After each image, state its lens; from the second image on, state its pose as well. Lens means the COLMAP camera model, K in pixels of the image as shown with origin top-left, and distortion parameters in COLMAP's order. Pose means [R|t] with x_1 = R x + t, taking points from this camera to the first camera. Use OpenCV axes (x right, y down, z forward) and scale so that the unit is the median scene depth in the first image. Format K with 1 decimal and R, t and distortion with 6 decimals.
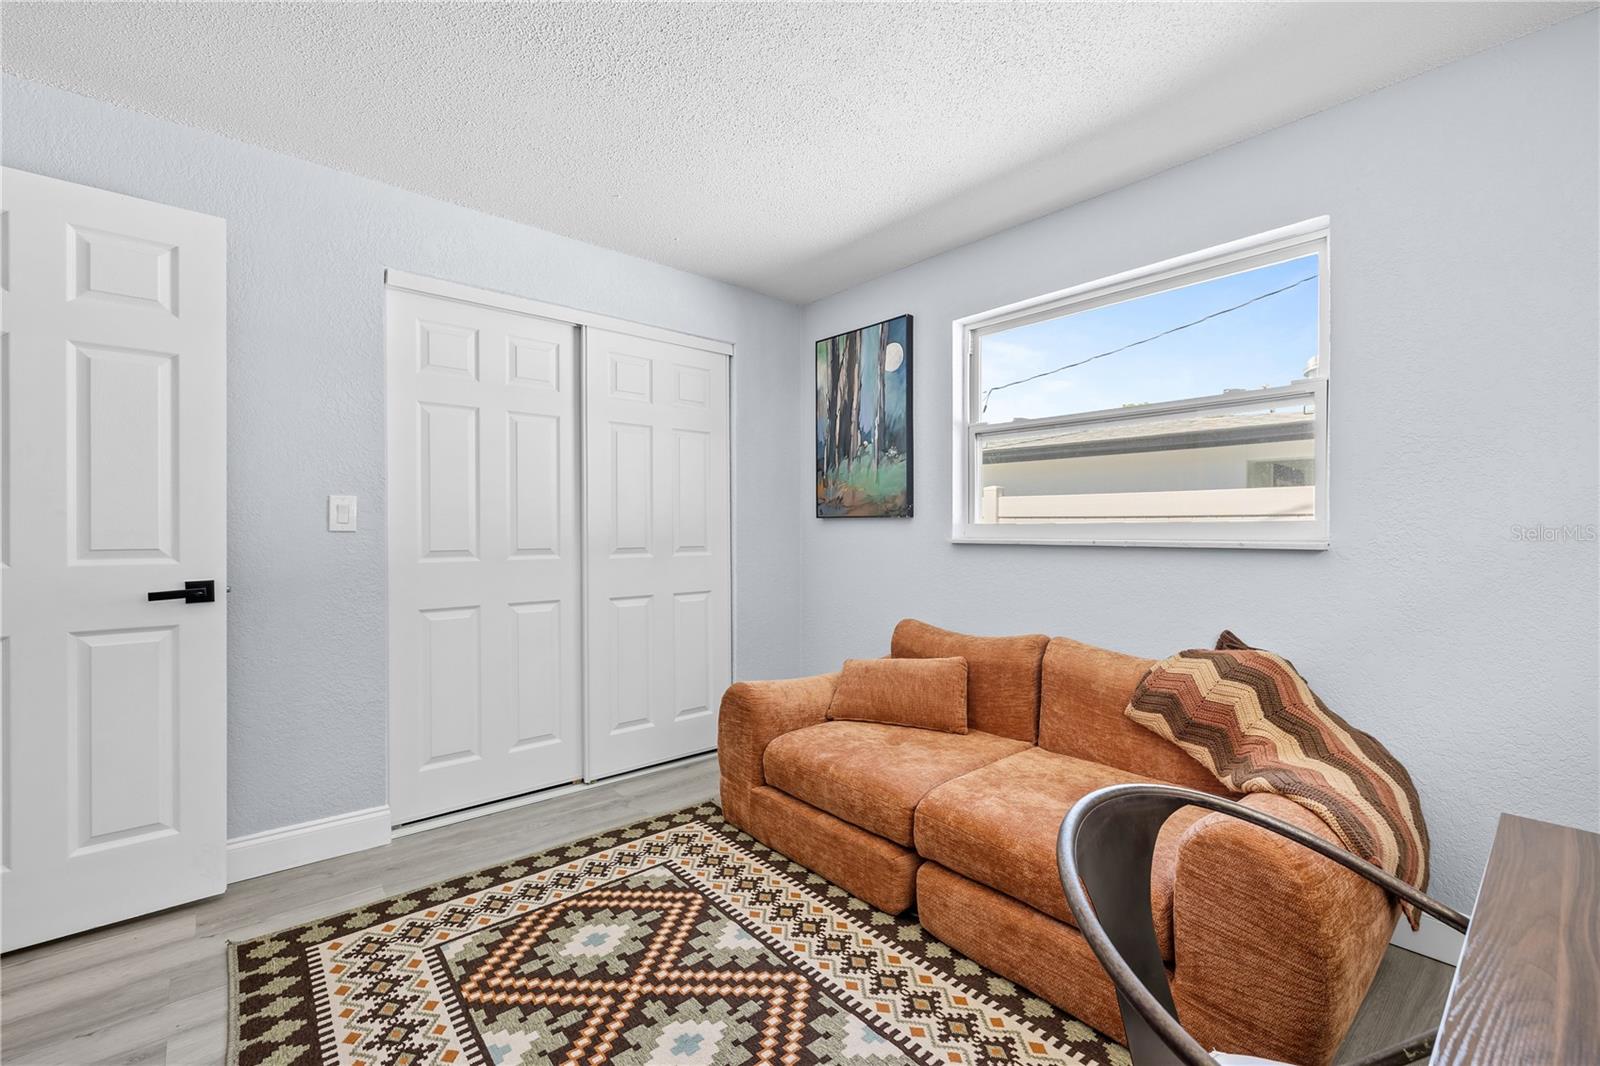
lens RADIAL K [[675.1, 0, 794.7], [0, 675.1, 532.4], [0, 0, 1]] dist [0.000484, -0.000002]
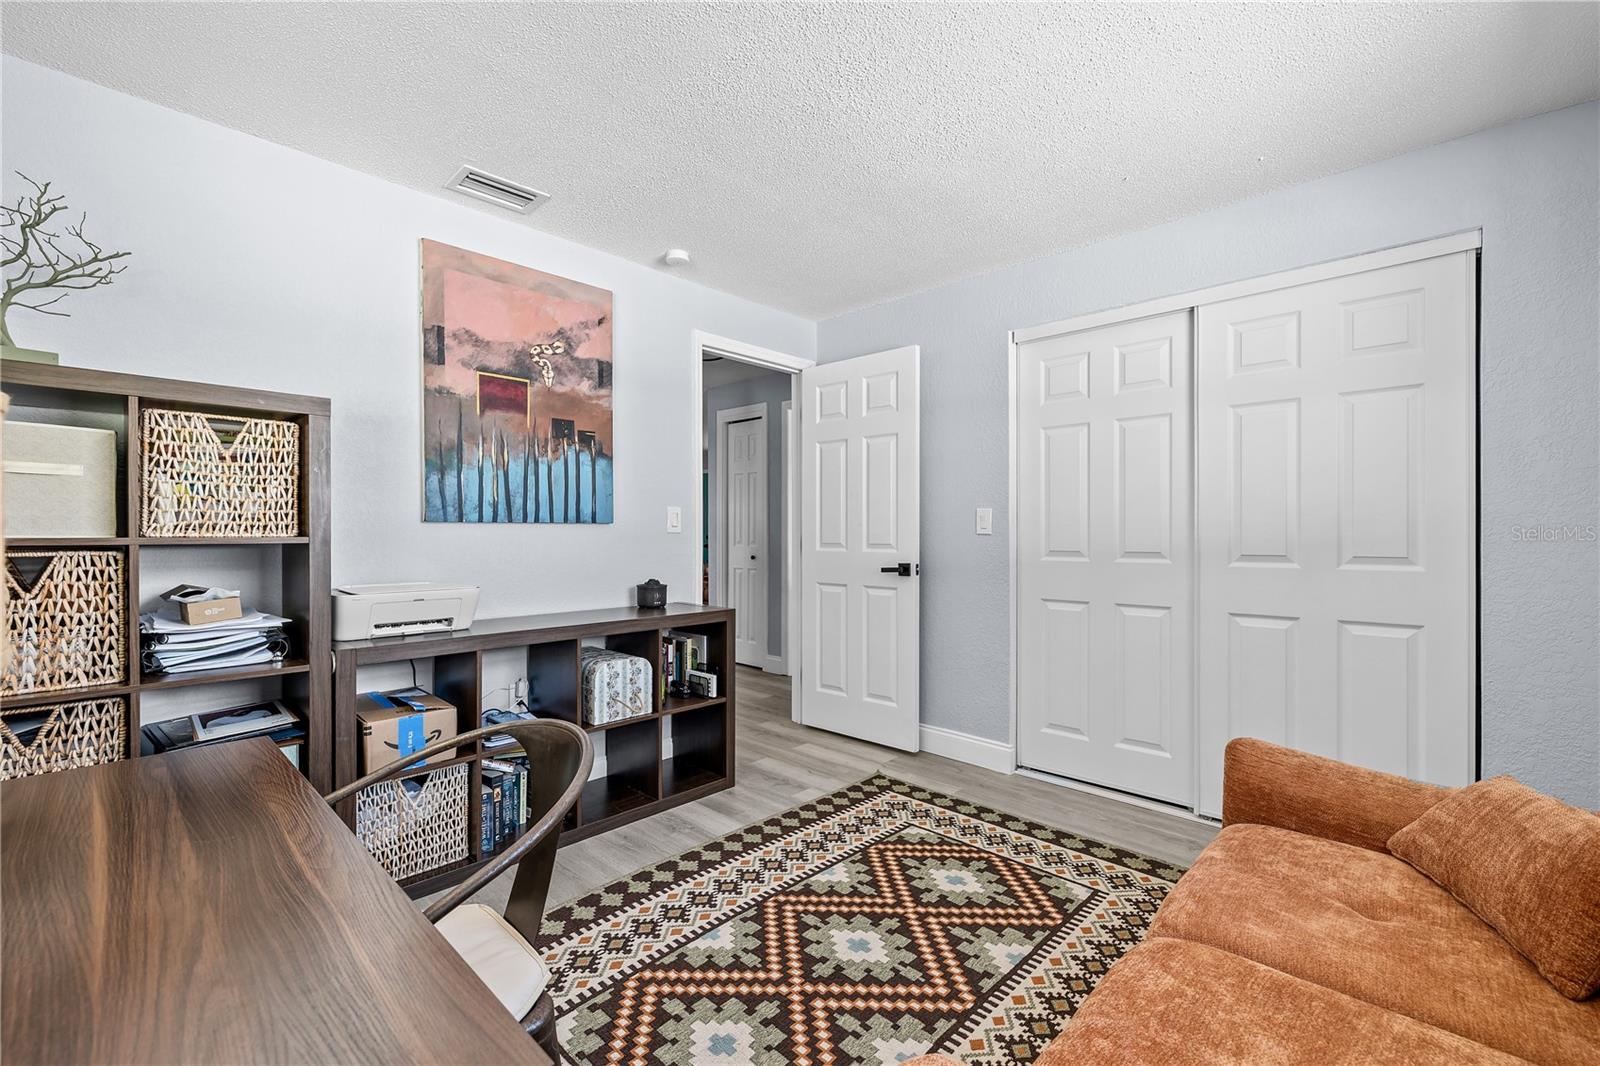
lens RADIAL K [[675.1, 0, 794.7], [0, 675.1, 532.4], [0, 0, 1]] dist [0.000484, -0.000002]
pose [[0.095129, -0.002307, -0.995462, 0.730967], [-0.003648, 0.999990, -0.002666, 0.000223], [0.995458, 0.003885, 0.095120, 0.519517]]
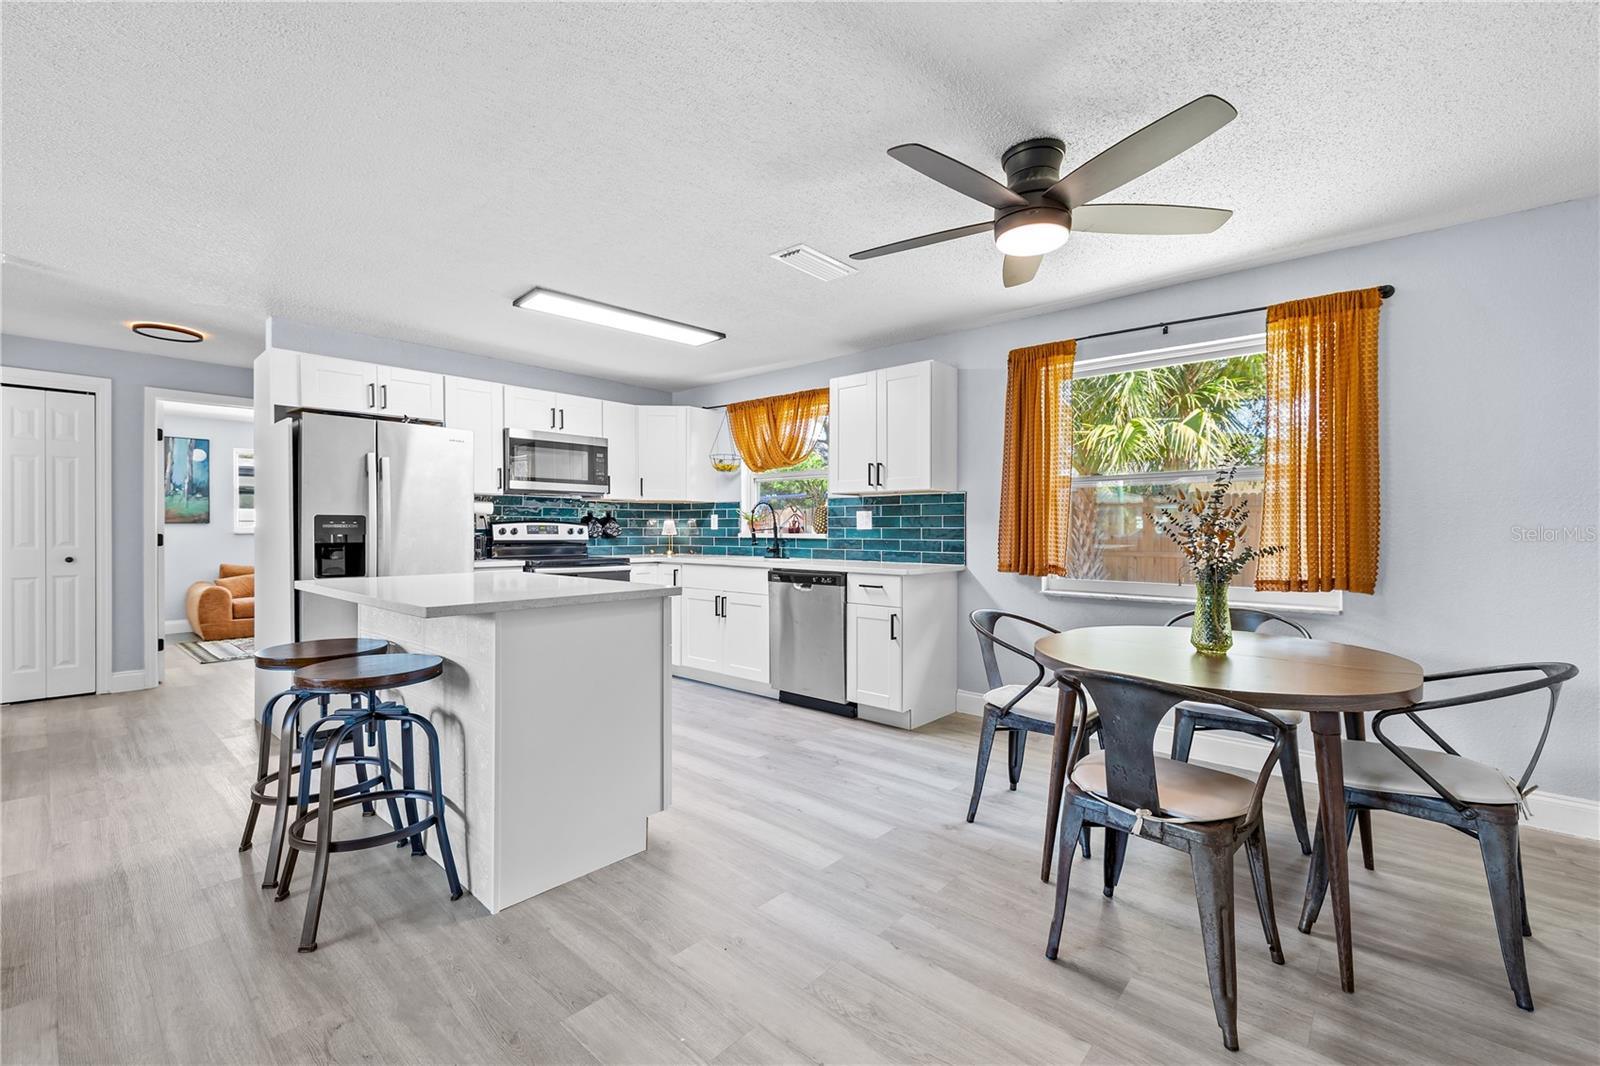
lens RADIAL K [[675.1, 0, 794.7], [0, 675.1, 532.4], [0, 0, 1]] dist [0.000484, -0.000002]
pose [[-0.124520, -0.008158, 0.992184, -3.594549], [0.003760, 0.999955, 0.008694, -0.004364], [-0.992210, 0.004814, -0.124483, -1.128346]]
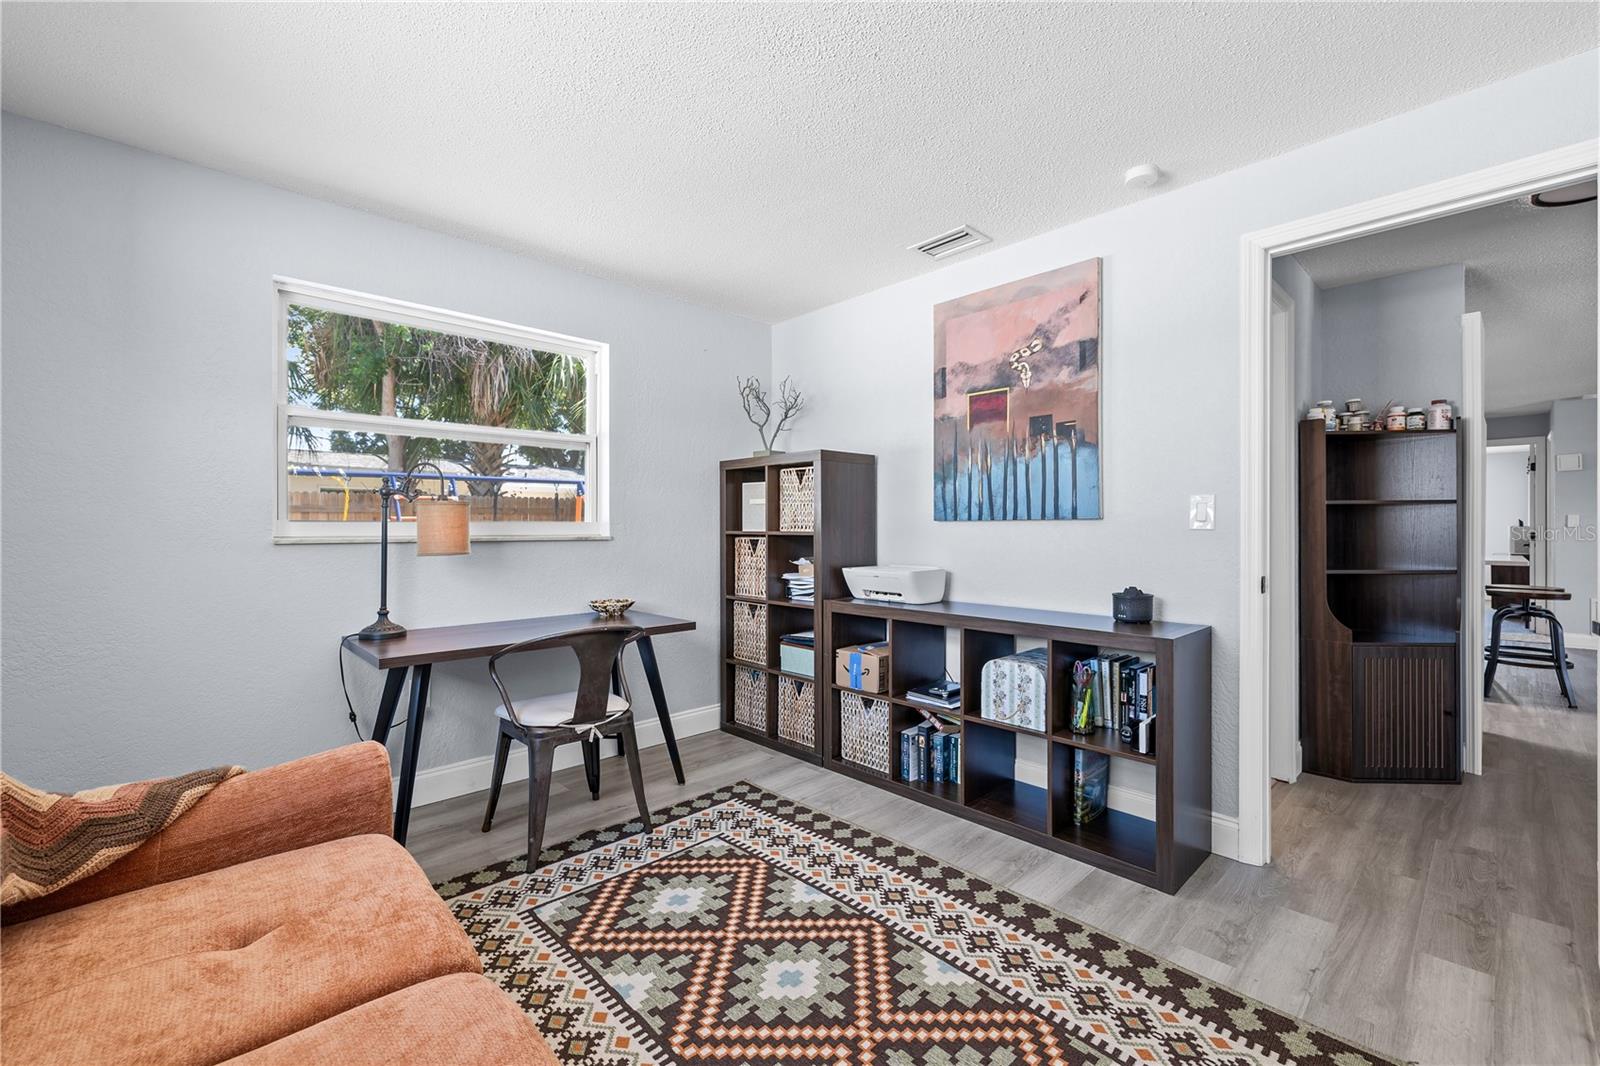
lens RADIAL K [[672.9, 0, 797.1], [0, 672.9, 522.0], [0, 0, 1]] dist [0.000334, 0.000183]
pose [[-0.998907, -0.005131, -0.046459, -0.077470], [-0.004850, 0.999969, -0.006169, -0.005170], [0.046489, -0.005937, -0.998901, 1.462717]]
